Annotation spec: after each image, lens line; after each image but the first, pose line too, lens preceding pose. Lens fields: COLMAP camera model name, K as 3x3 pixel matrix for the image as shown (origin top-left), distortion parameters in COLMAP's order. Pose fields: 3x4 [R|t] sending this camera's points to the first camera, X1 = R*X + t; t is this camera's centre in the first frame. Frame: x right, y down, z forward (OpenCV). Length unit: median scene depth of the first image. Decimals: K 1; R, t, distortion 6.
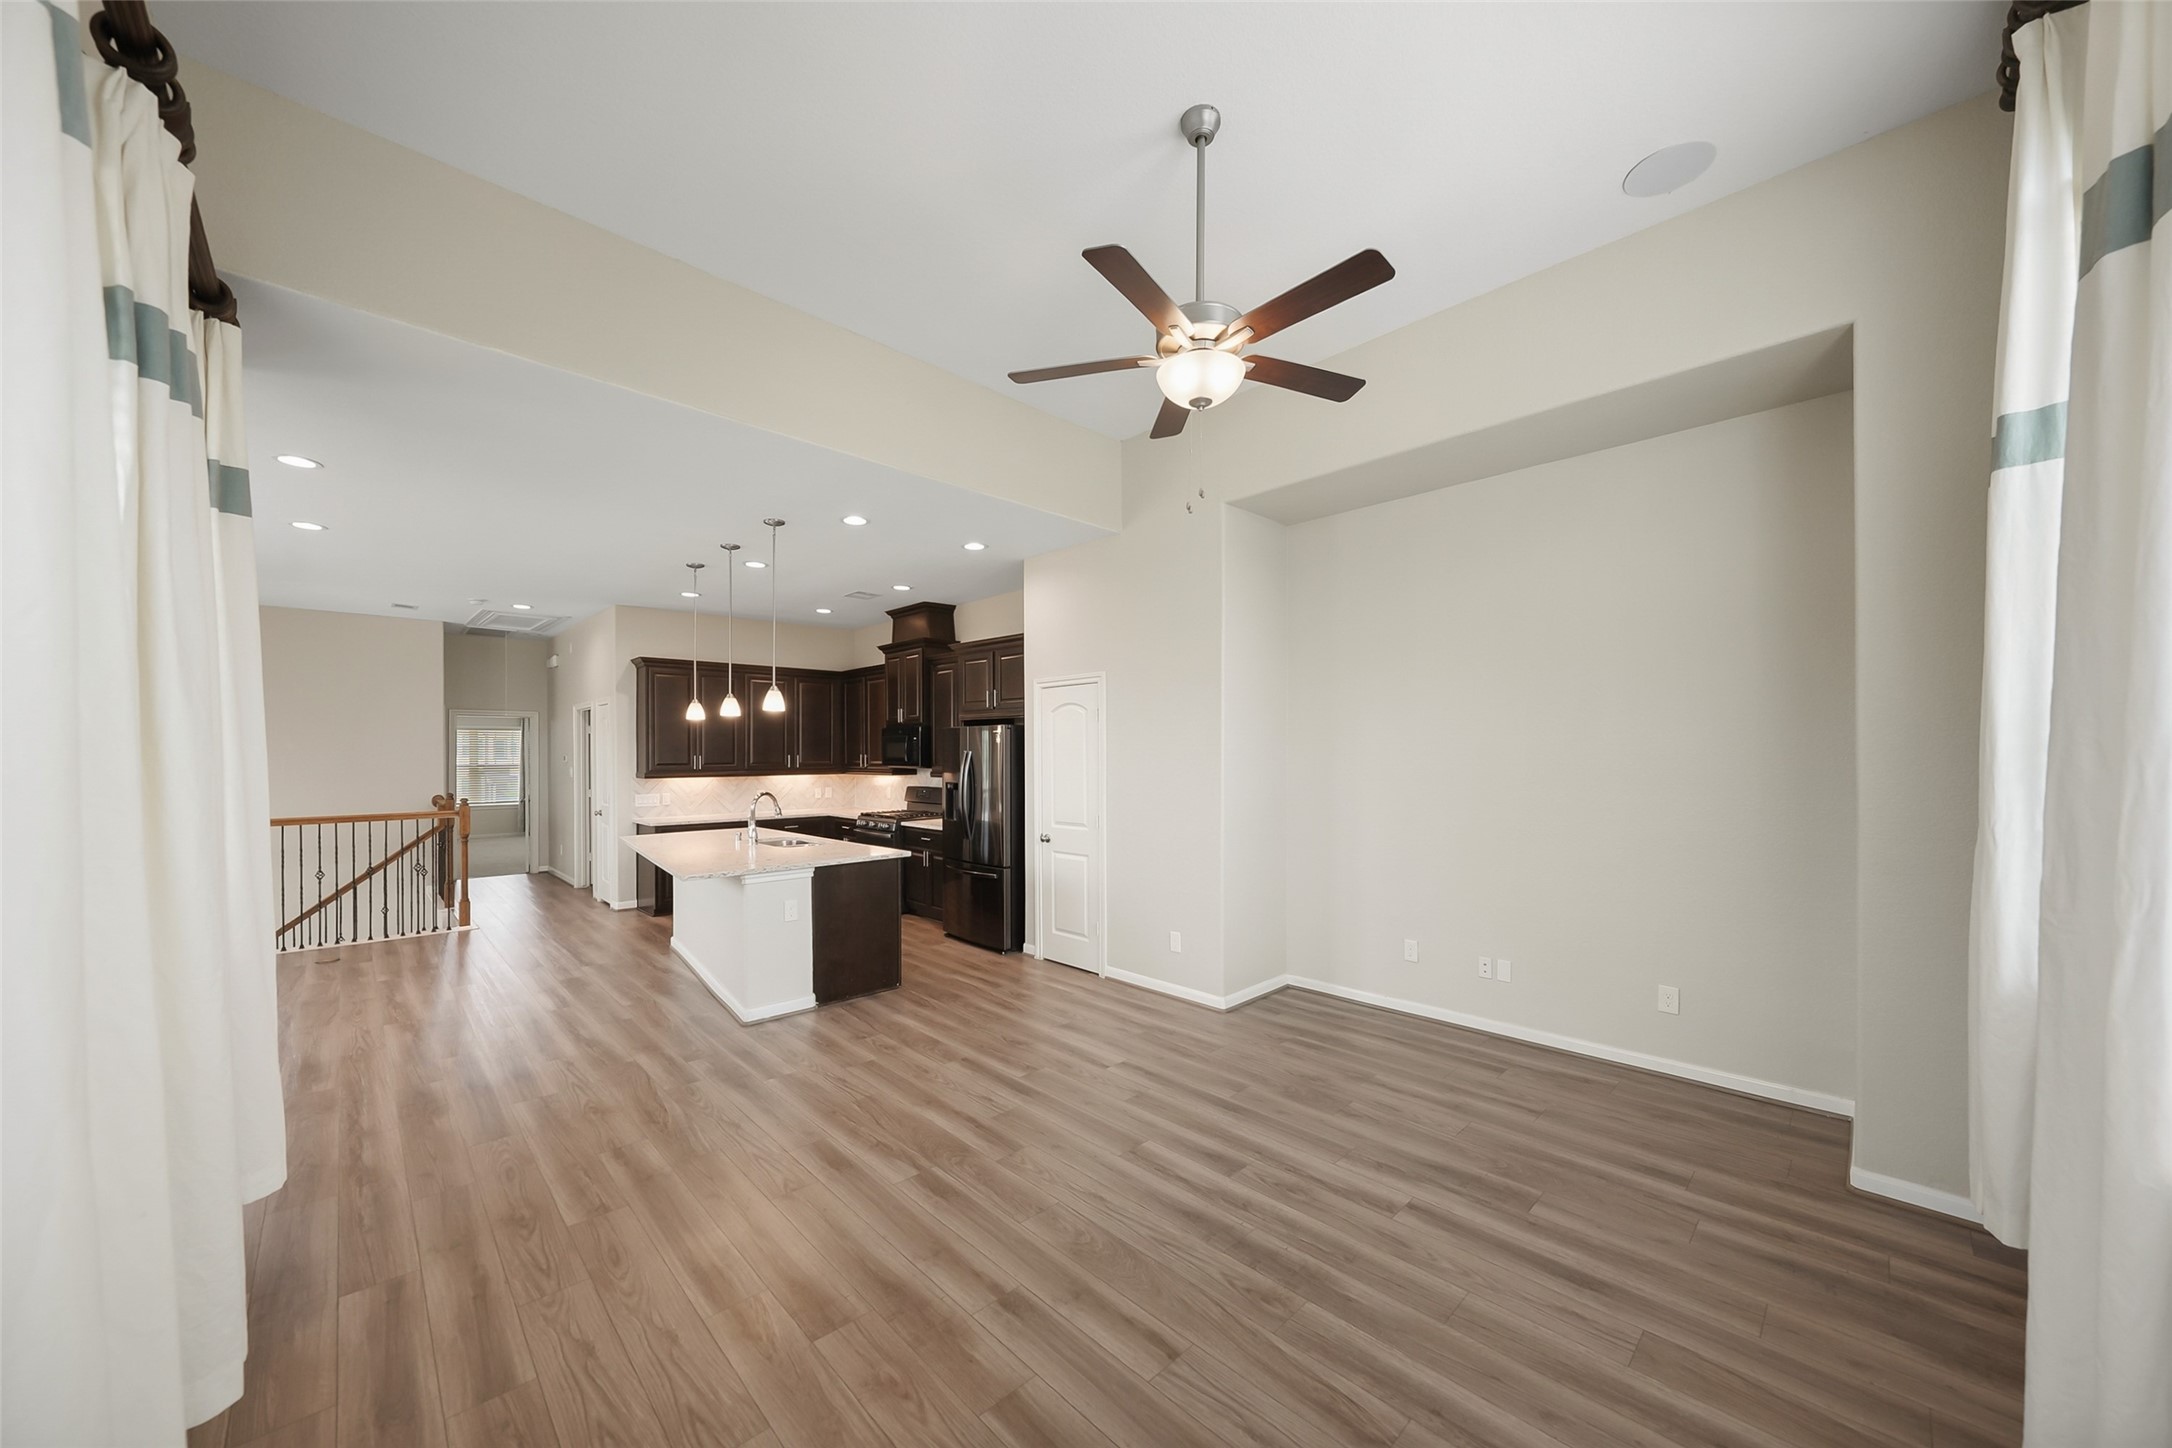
lens RADIAL K [[780.1, 0, 1088.7], [0, 780.1, 744.0], [0, 0, 1]] dist [-0.012030, 0.000262]
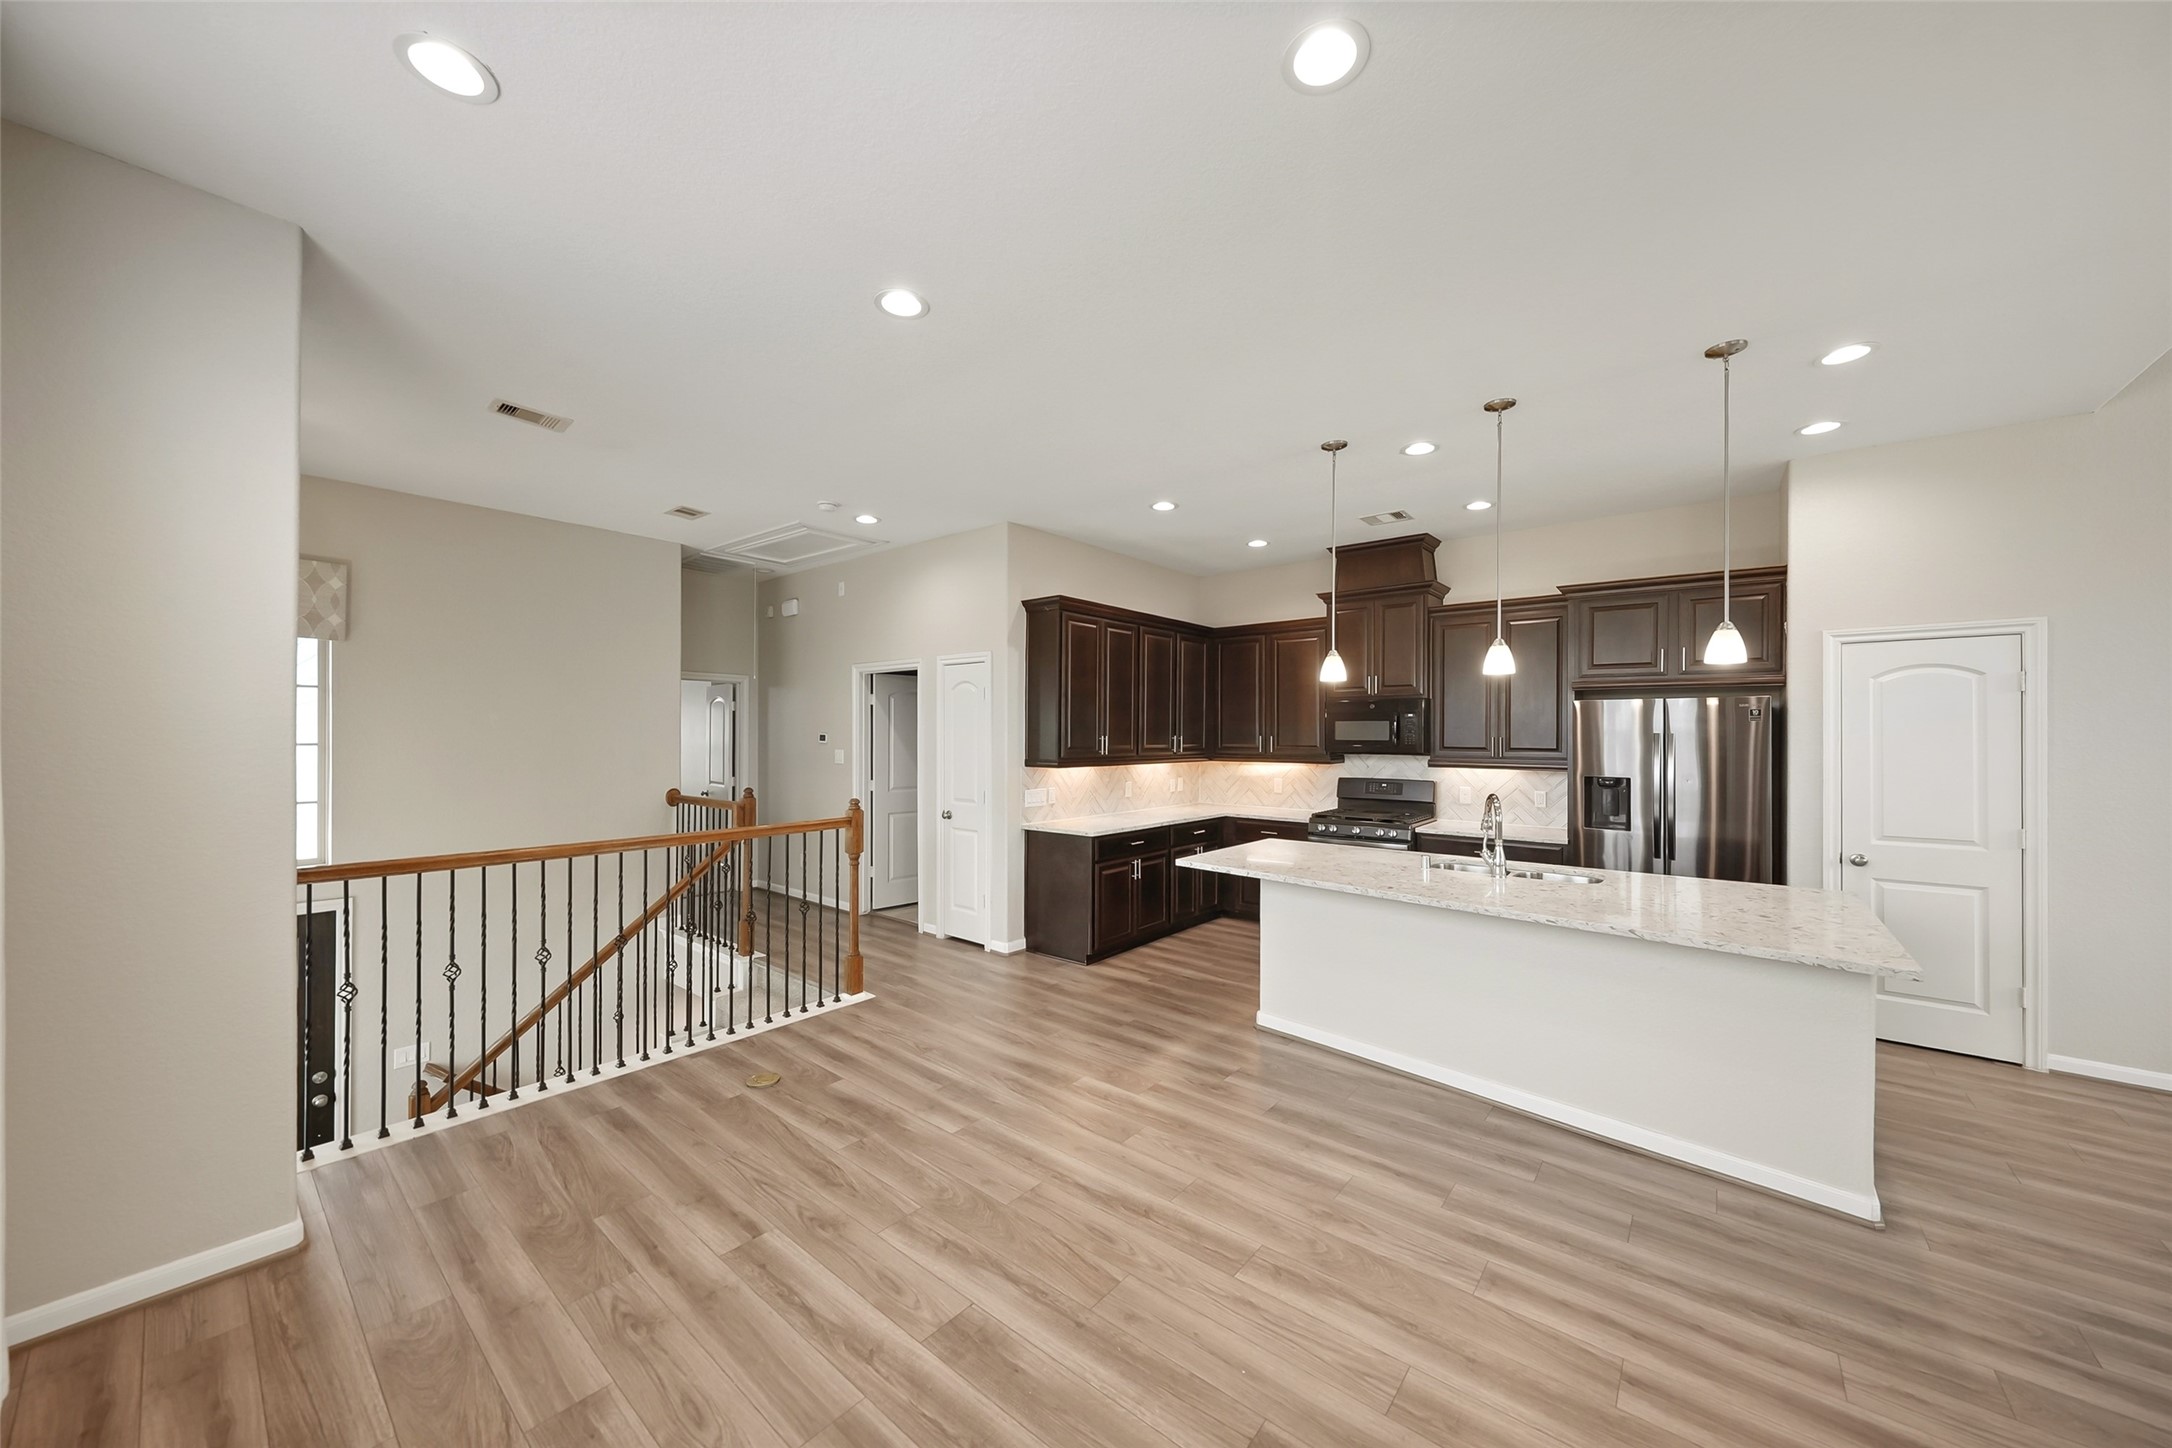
lens RADIAL K [[769.0, 0, 1084.2], [0, 769.0, 718.4], [0, 0, 1]] dist [-0.001050, -0.000080]
pose [[0.994576, 0.009537, 0.103573, -0.605327], [-0.008565, 0.999915, -0.009825, 0.005695], [-0.103658, 0.008885, 0.994573, 0.291788]]
